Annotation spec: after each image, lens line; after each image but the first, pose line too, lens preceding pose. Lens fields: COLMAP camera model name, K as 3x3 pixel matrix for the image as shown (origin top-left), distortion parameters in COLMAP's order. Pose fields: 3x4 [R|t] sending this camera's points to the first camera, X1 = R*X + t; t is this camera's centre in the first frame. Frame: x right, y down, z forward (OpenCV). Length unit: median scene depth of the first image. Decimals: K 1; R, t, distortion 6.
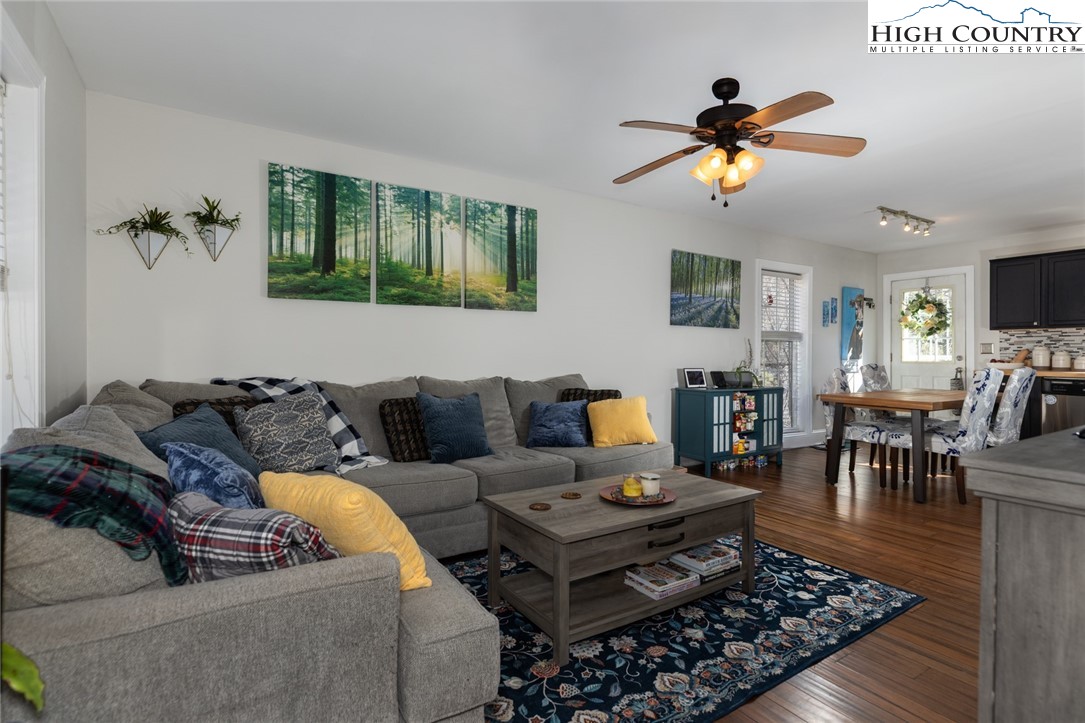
lens RADIAL K [[529.0, 0, 543.2], [0, 529.0, 356.9], [0, 0, 1]] dist [-0.002557, -0.000490]
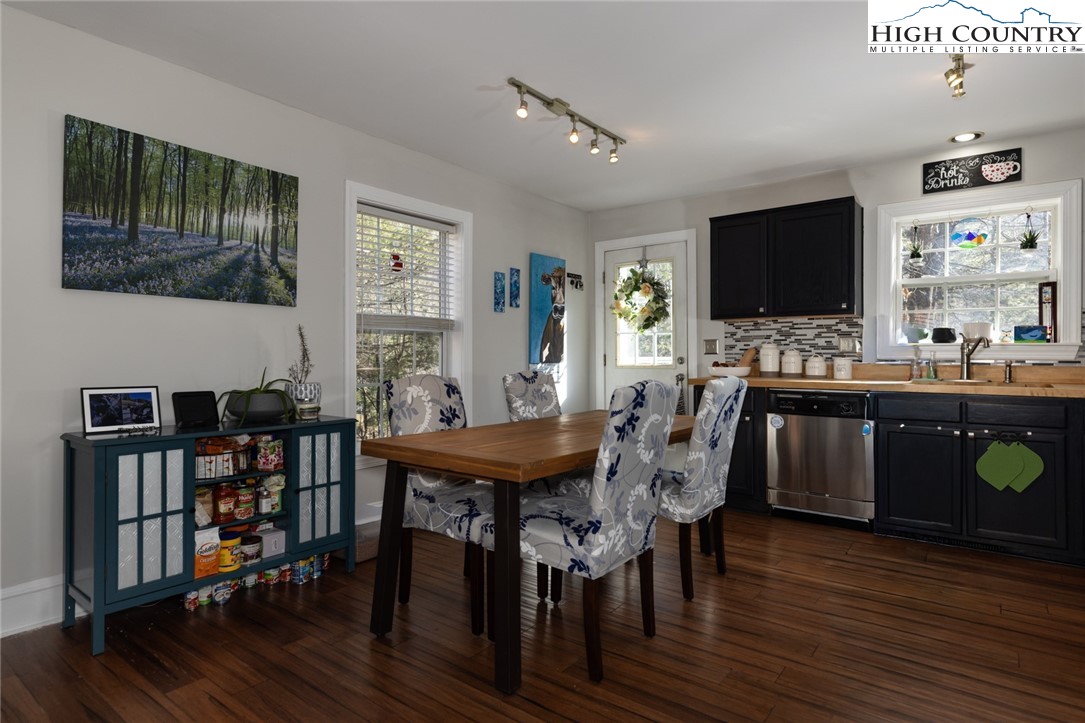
lens RADIAL K [[586.2, 0, 544.3], [0, 586.2, 358.4], [0, 0, 1]] dist [0.006097, -0.001795]
pose [[0.940829, -0.003946, 0.338858, 0.445543], [0.005293, 0.999981, -0.003049, 0.001036], [-0.338840, 0.004662, 0.940833, 0.411286]]
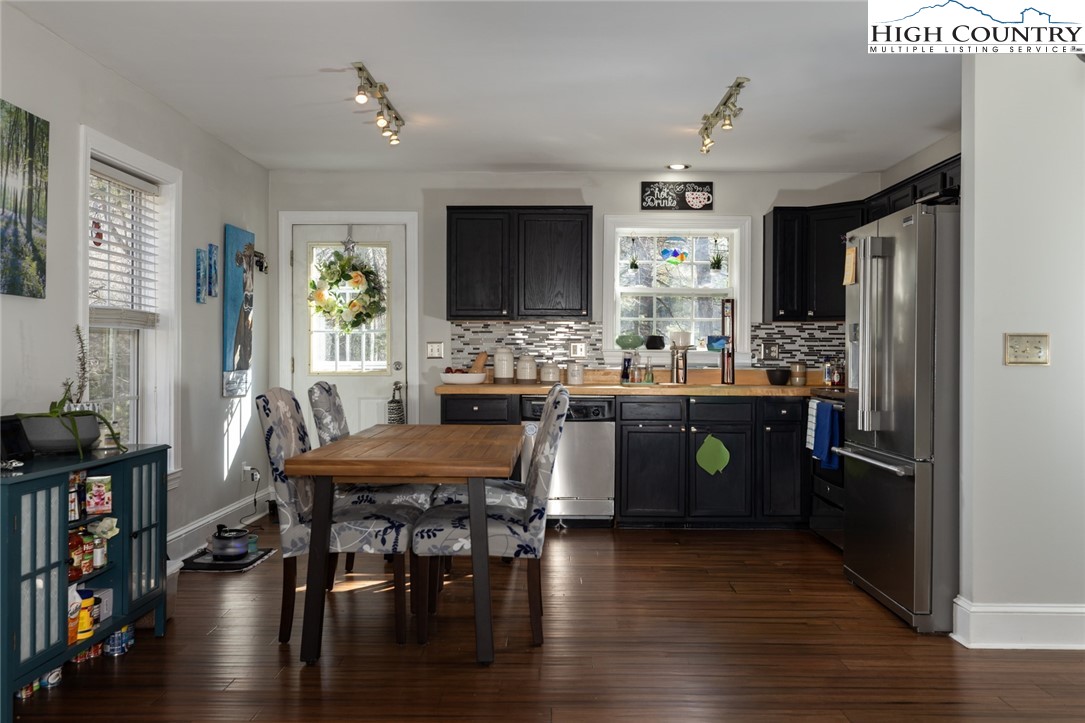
lens RADIAL K [[929.5, 0, 546.8], [0, 929.5, 353.7], [0, 0, 1]] dist [0.009815, 0.004749]
pose [[0.549443, -0.001325, 0.835530, 0.009341], [0.004393, 0.999990, -0.001302, -0.011897], [-0.835520, 0.004386, 0.549443, 0.363232]]
